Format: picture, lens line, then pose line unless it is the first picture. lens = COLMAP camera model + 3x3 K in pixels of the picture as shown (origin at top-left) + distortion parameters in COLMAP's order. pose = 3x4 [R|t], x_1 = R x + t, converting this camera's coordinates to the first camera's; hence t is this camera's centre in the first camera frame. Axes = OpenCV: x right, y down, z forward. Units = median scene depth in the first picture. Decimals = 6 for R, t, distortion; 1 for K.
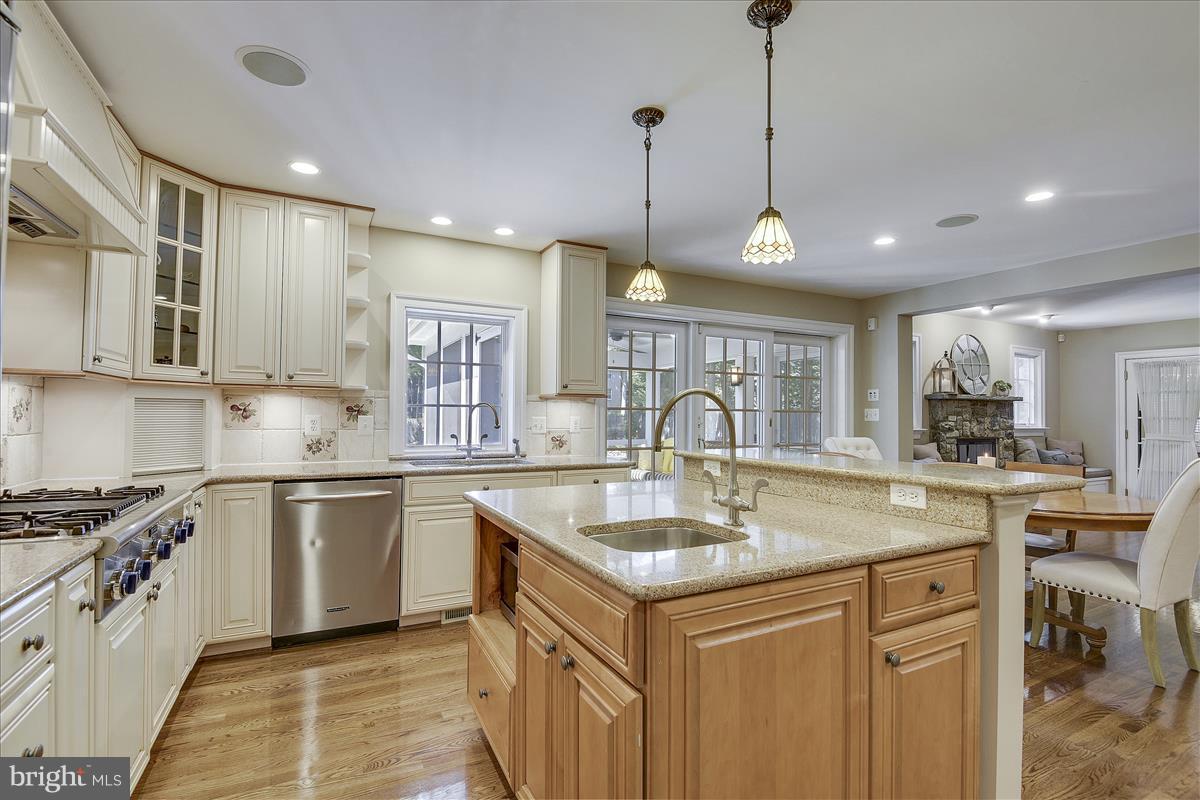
lens RADIAL K [[544.6, 0, 596.9], [0, 544.6, 403.9], [0, 0, 1]] dist [0.020603, -0.030188]
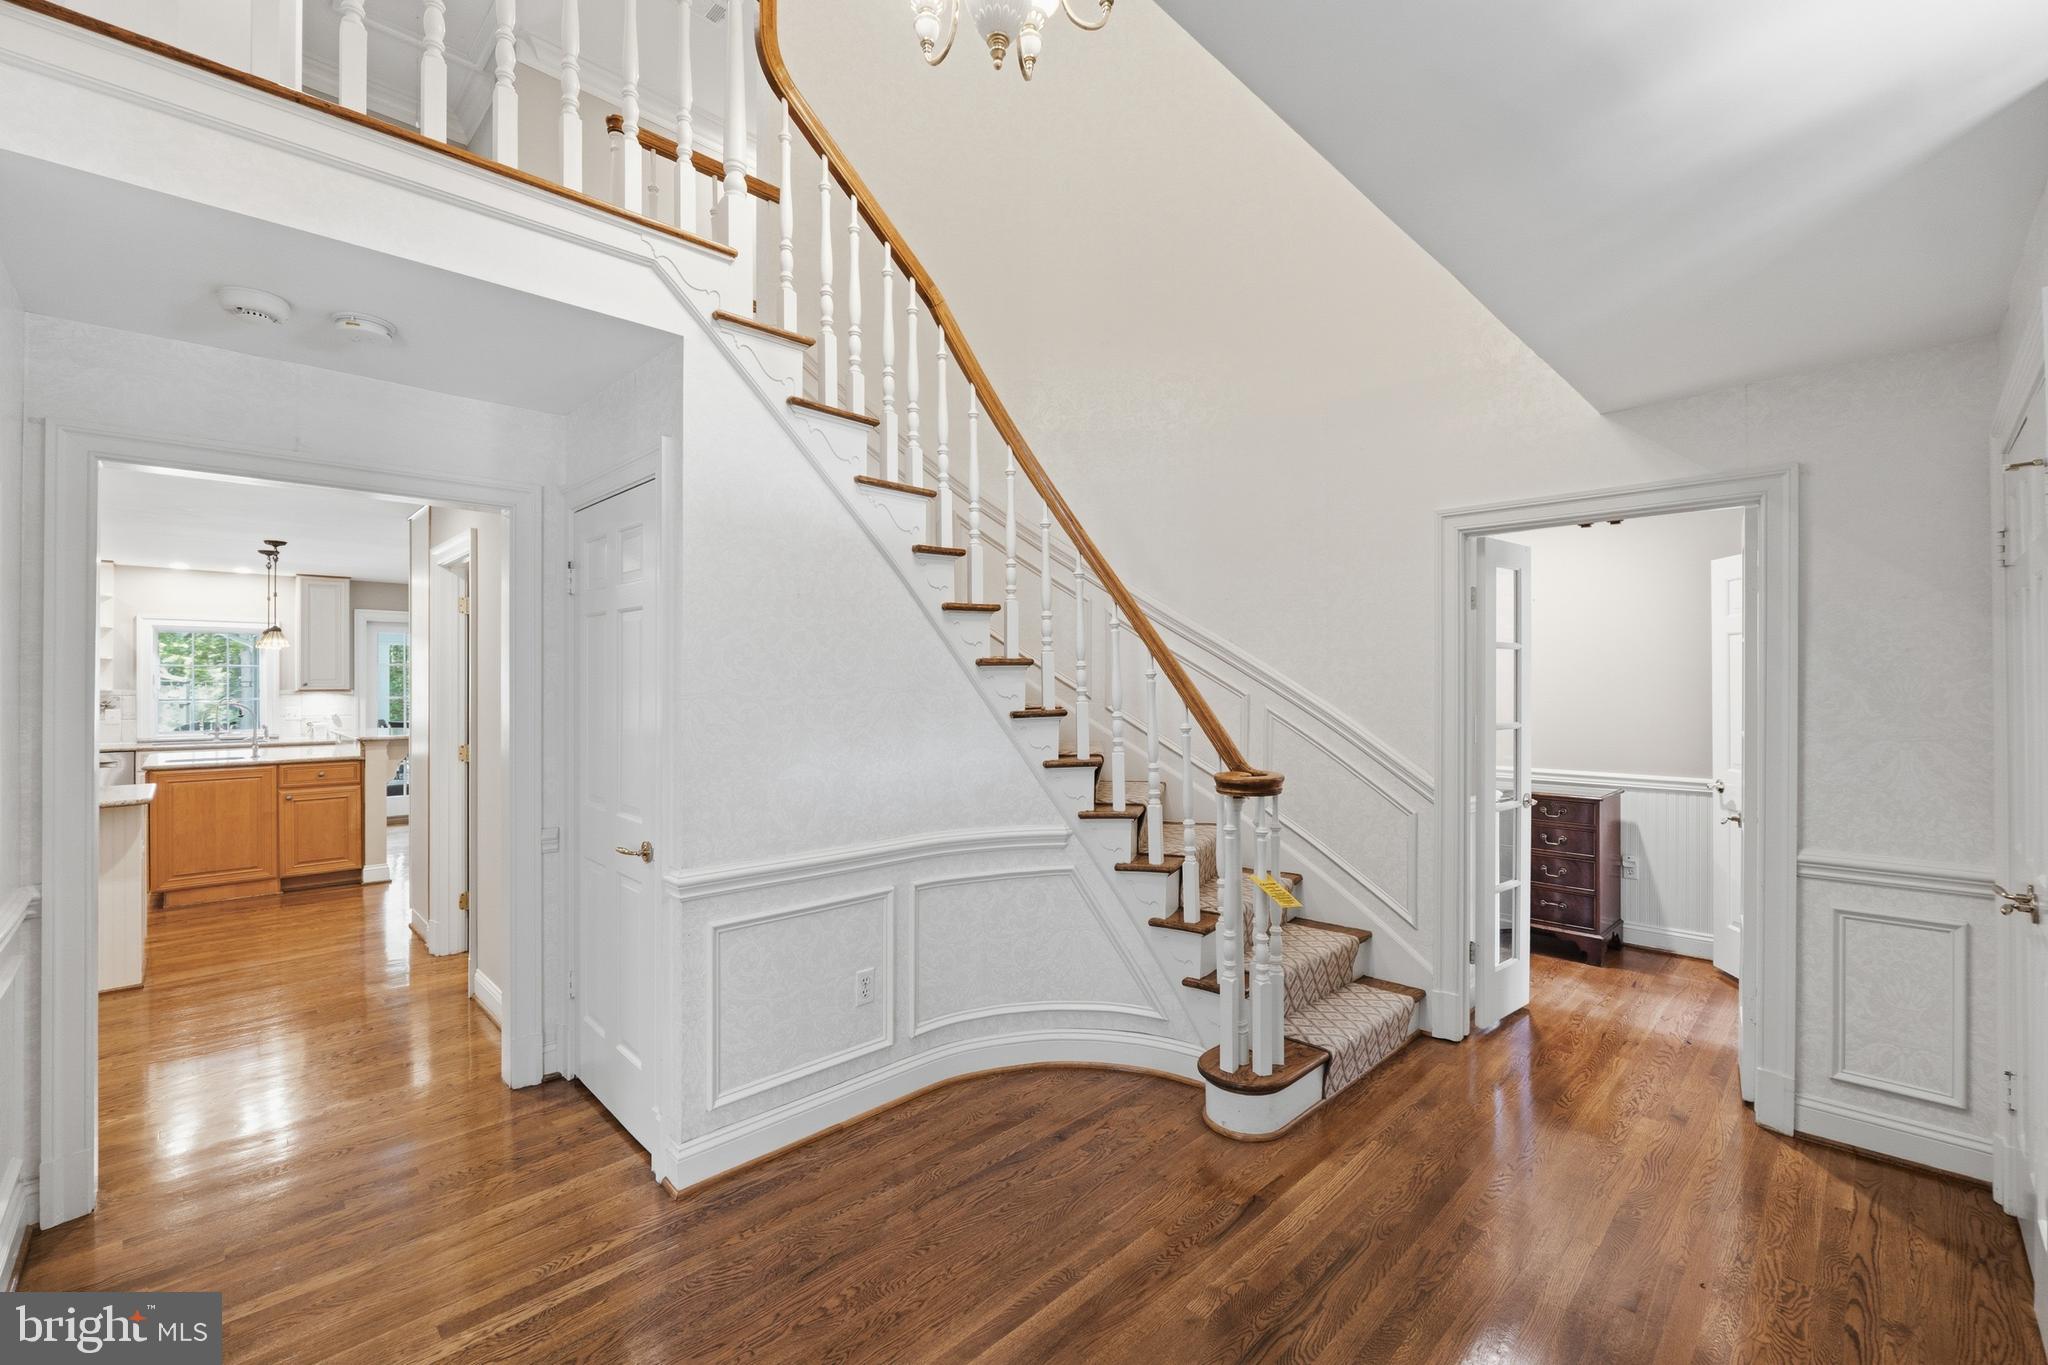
lens RADIAL K [[861.8, 0, 1020.7], [0, 861.8, 676.6], [0, 0, 1]] dist [-0.020096, 0.007160]
pose [[0.954612, -0.007884, 0.297748, 1.847686], [0.002983, 0.999853, 0.016912, -0.149132], [-0.297837, -0.015256, 0.954495, -2.816115]]
